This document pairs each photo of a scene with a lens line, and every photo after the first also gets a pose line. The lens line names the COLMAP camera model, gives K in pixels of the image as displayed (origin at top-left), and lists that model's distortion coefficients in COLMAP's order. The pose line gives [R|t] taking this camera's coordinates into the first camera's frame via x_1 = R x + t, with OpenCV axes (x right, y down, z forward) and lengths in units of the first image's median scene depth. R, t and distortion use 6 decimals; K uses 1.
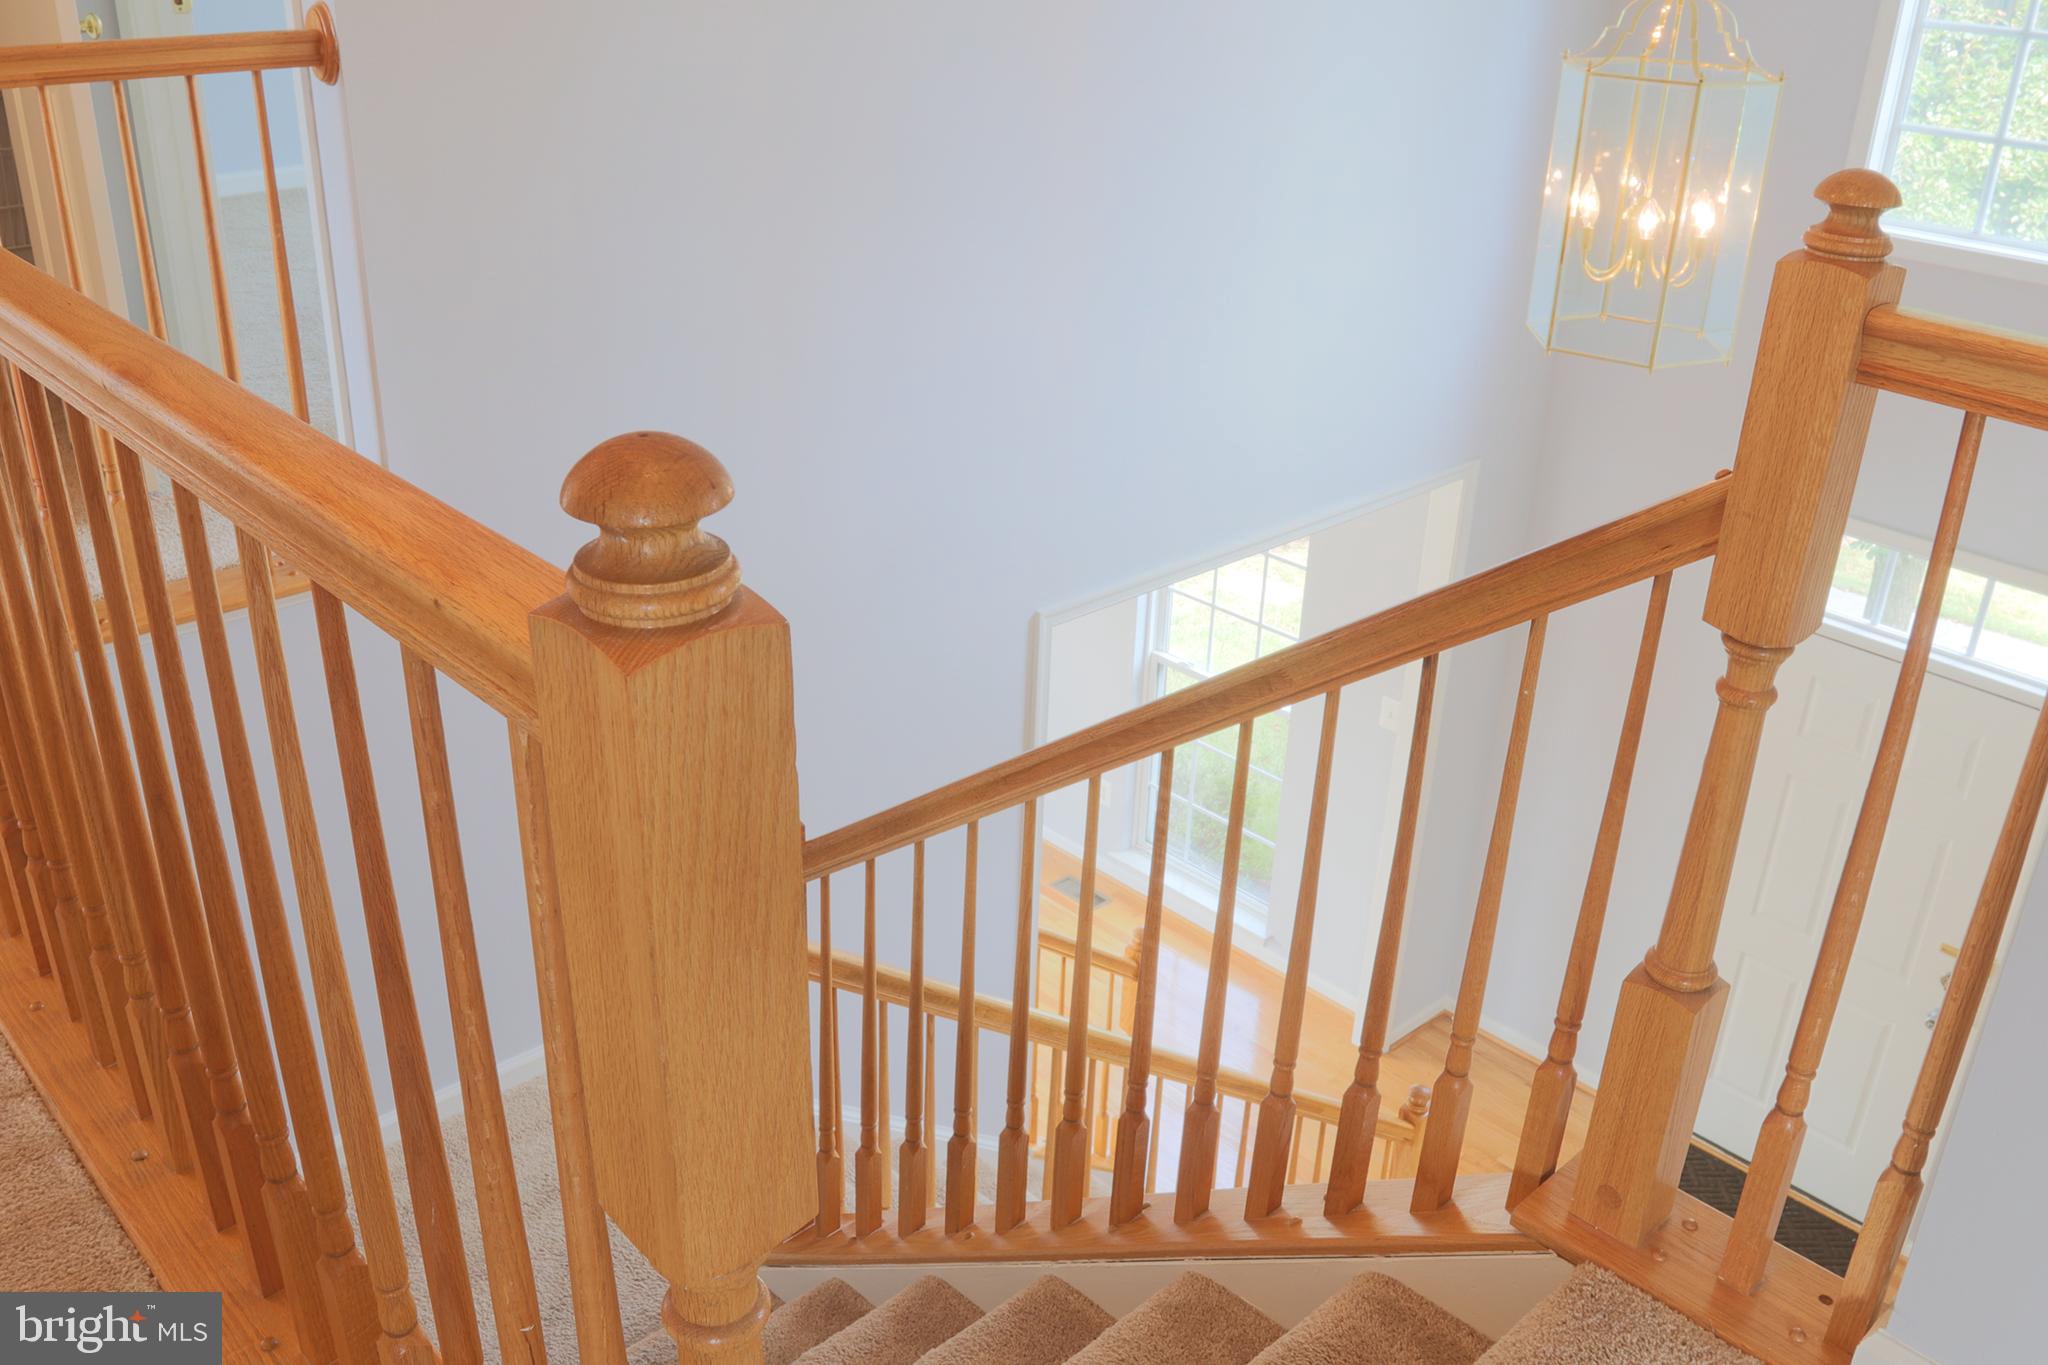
lens RADIAL K [[1775.9, 0, 1002.3], [0, 1775.9, 732.7], [0, 0, 1]] dist [-0.092531, 0.049390]
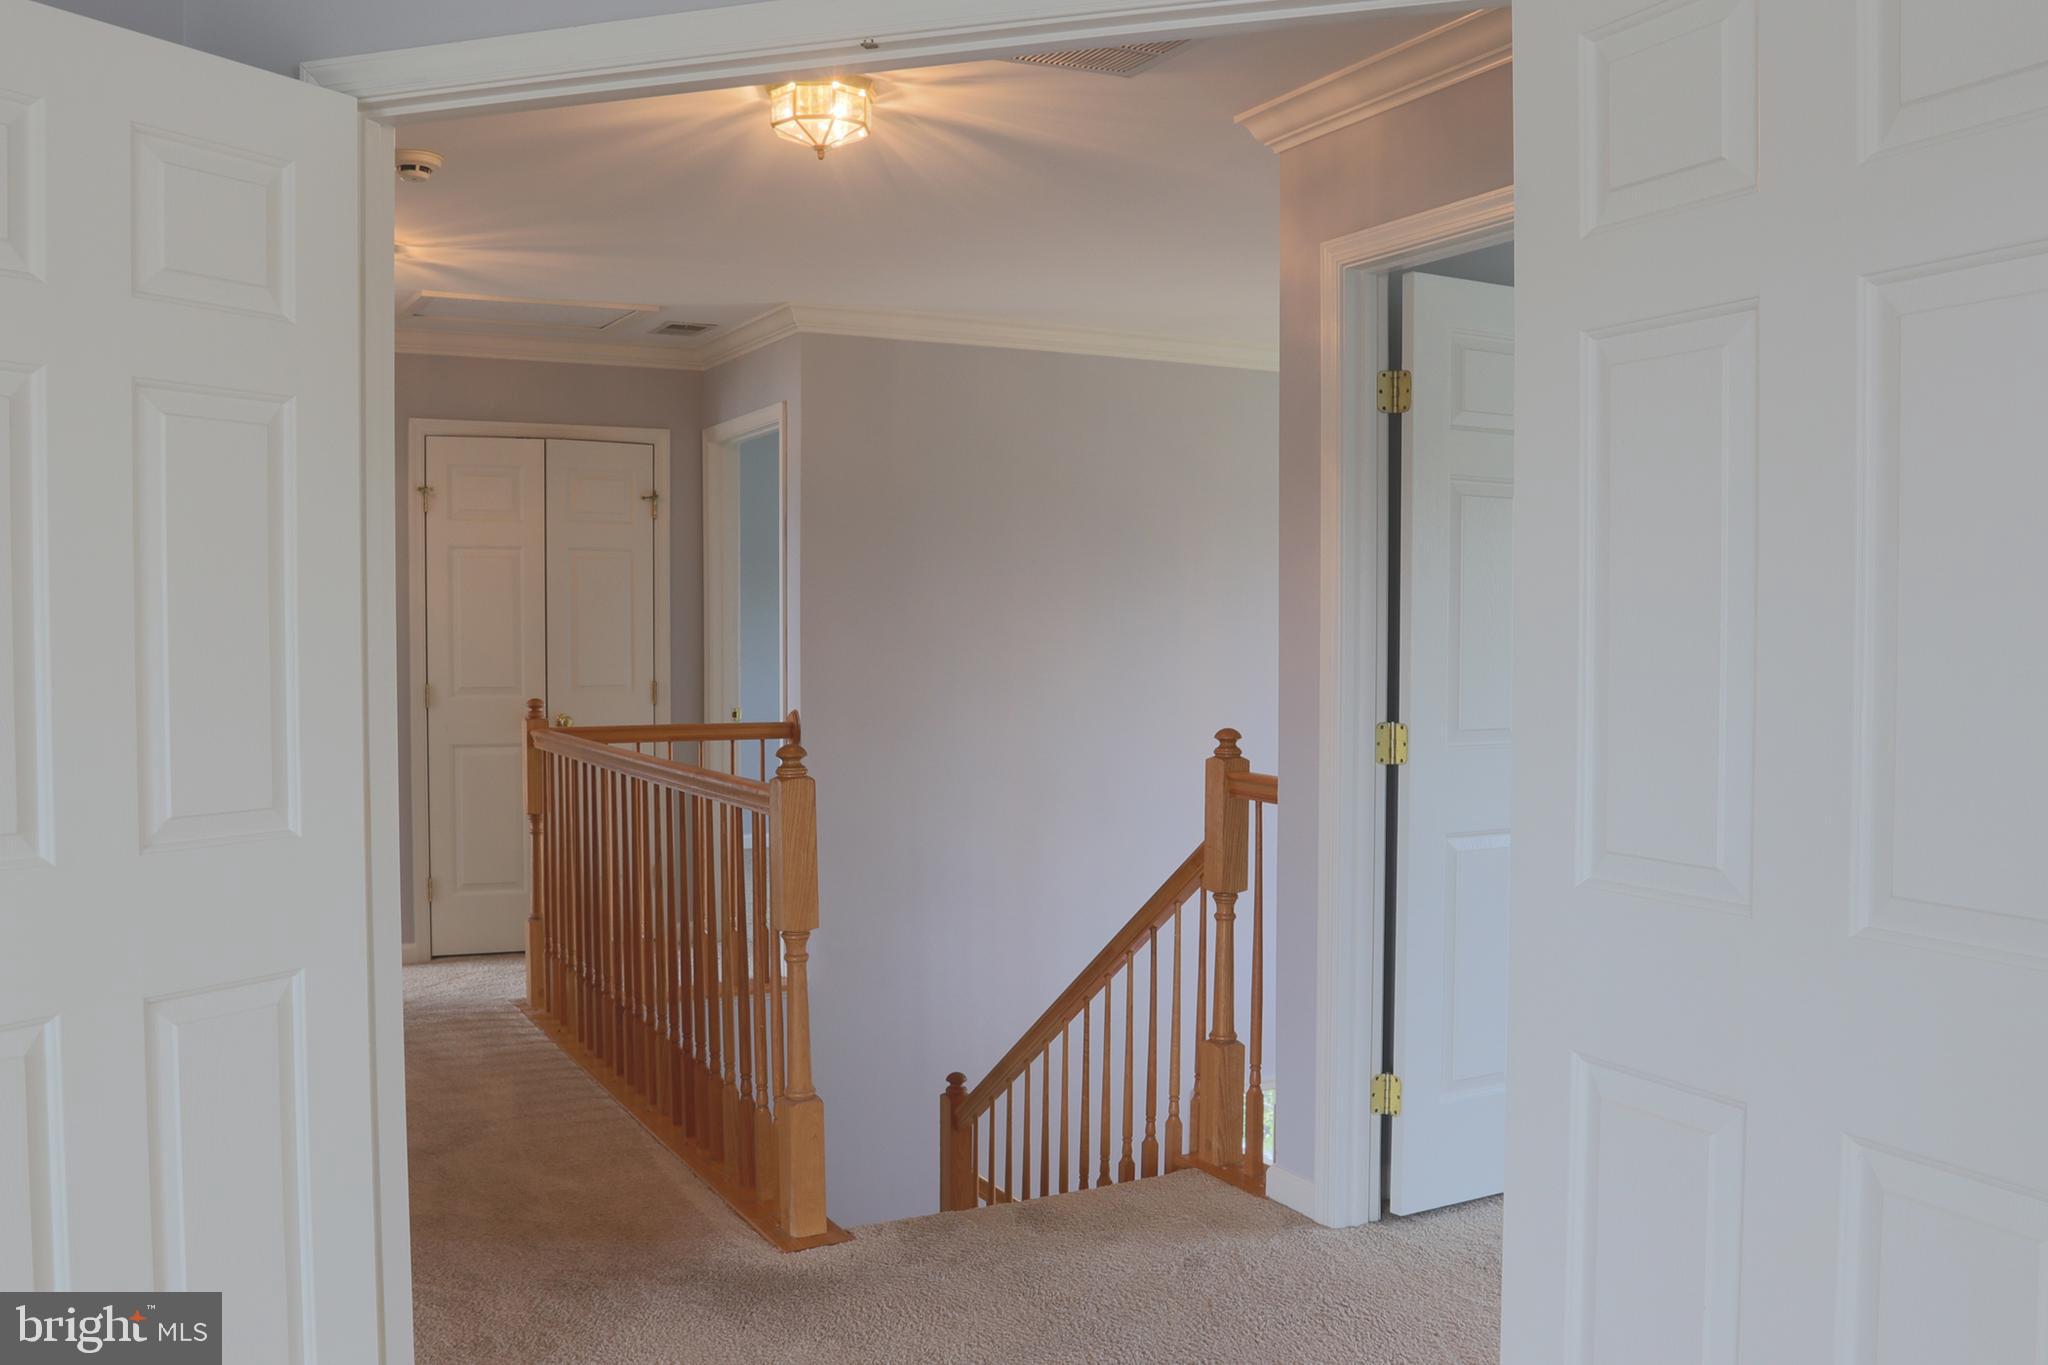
lens RADIAL K [[1785.9, 0, 1008.0], [0, 1785.9, 699.7], [0, 0, 1]] dist [-0.091628, 0.058491]
pose [[0.964180, -0.018690, -0.264589, 0.717091], [-0.094514, 0.907833, -0.408542, 0.714546], [0.247838, 0.418915, 0.873548, -1.403513]]
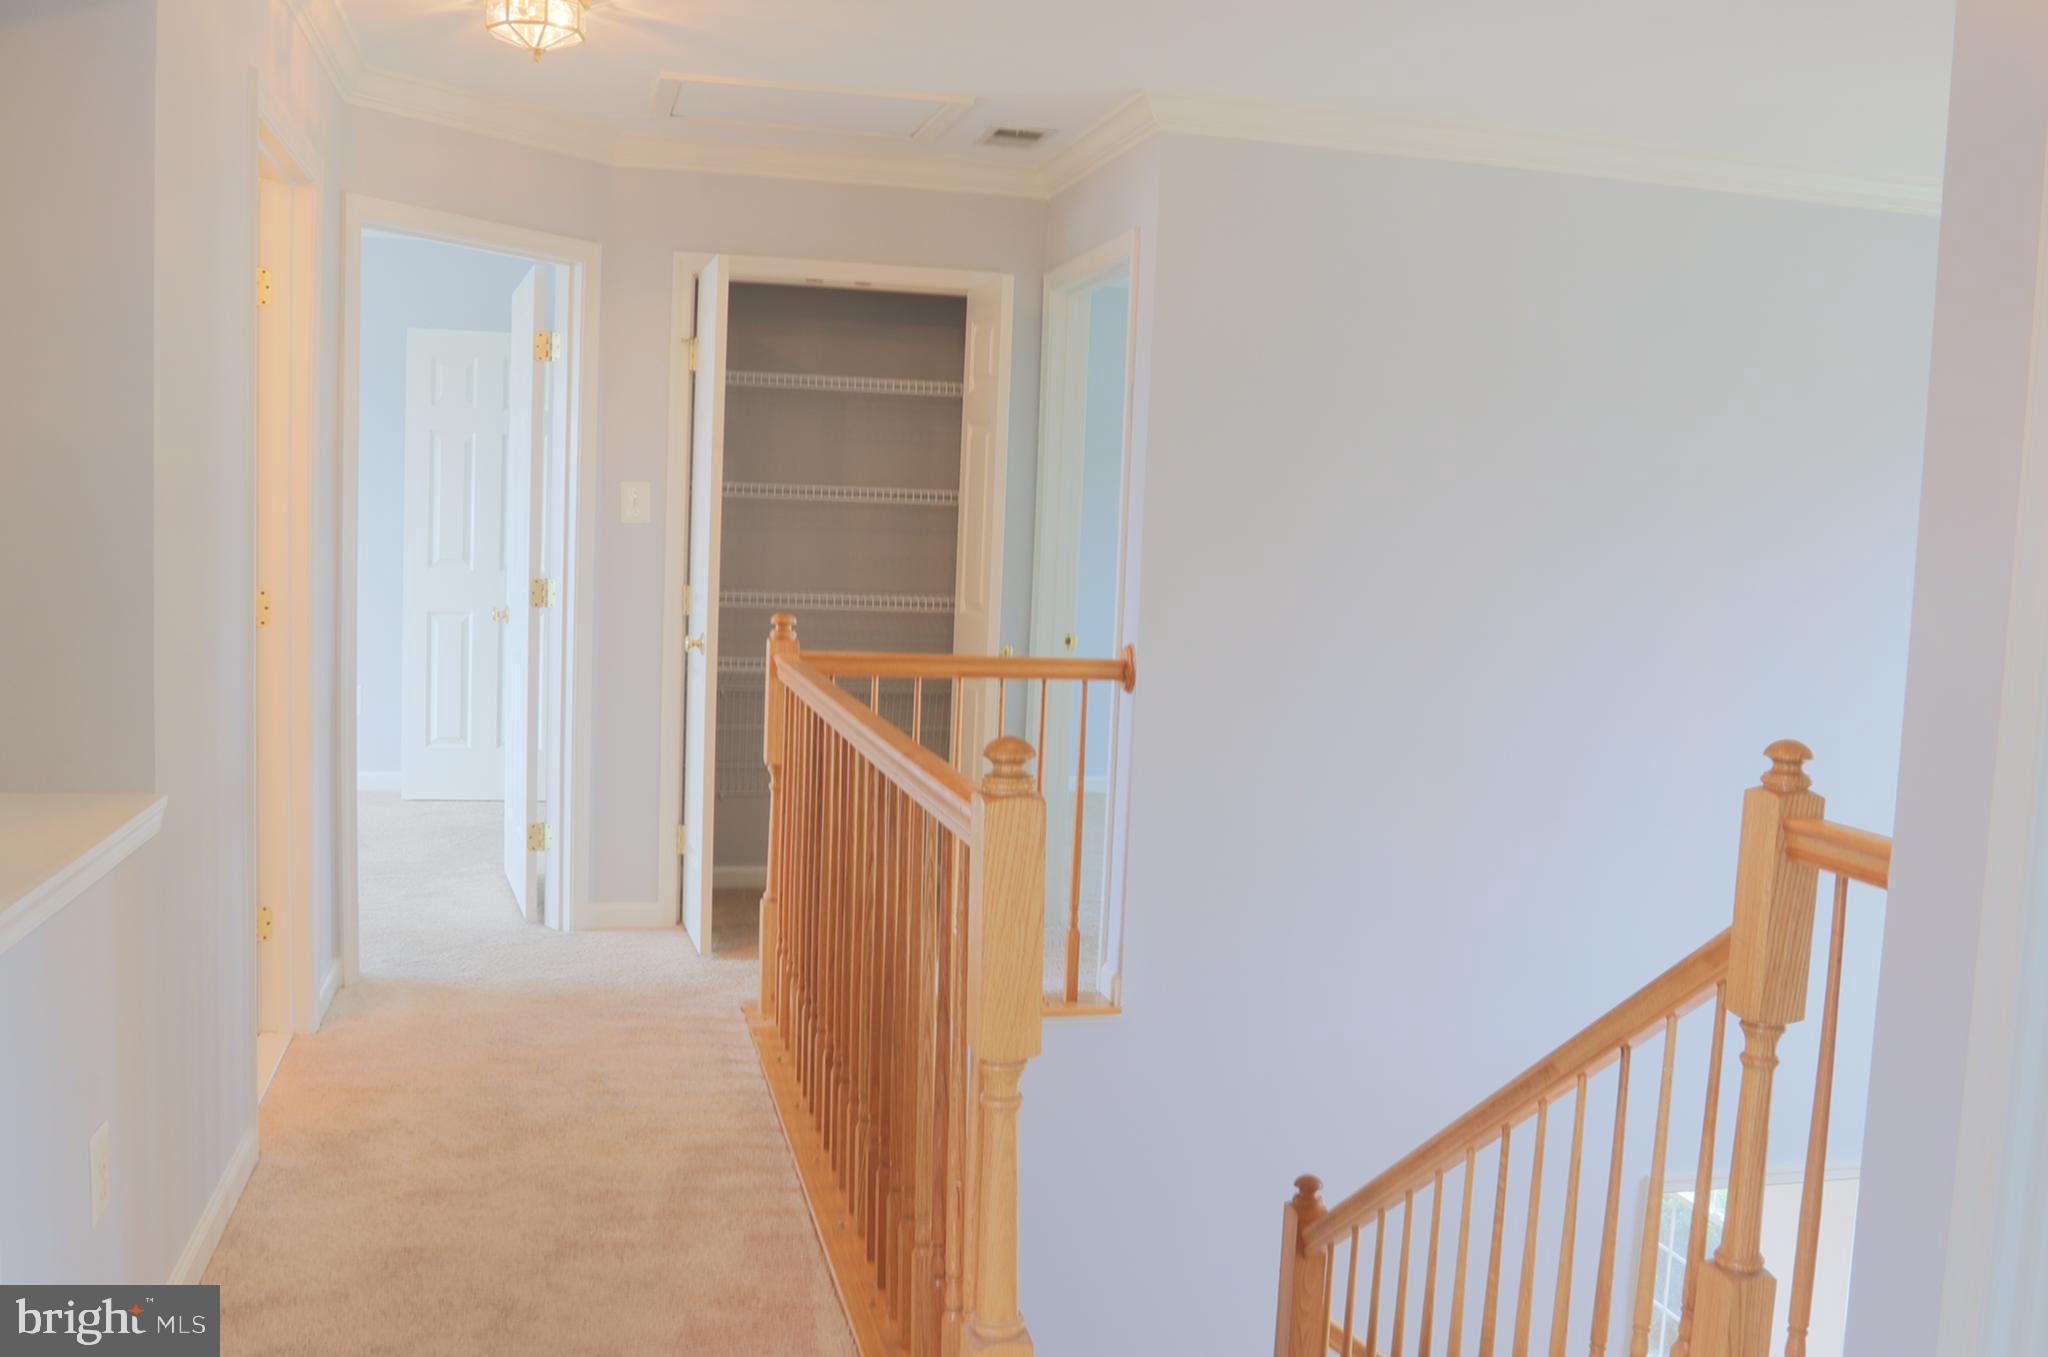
lens RADIAL K [[1785.9, 0, 1008.0], [0, 1785.9, 695.7], [0, 0, 1]] dist [-0.091628, 0.058491]
pose [[0.873931, 0.051100, -0.483357, 0.497514], [-0.232597, 0.917165, -0.323585, 0.297842], [0.426783, 0.395218, 0.813424, -0.611391]]
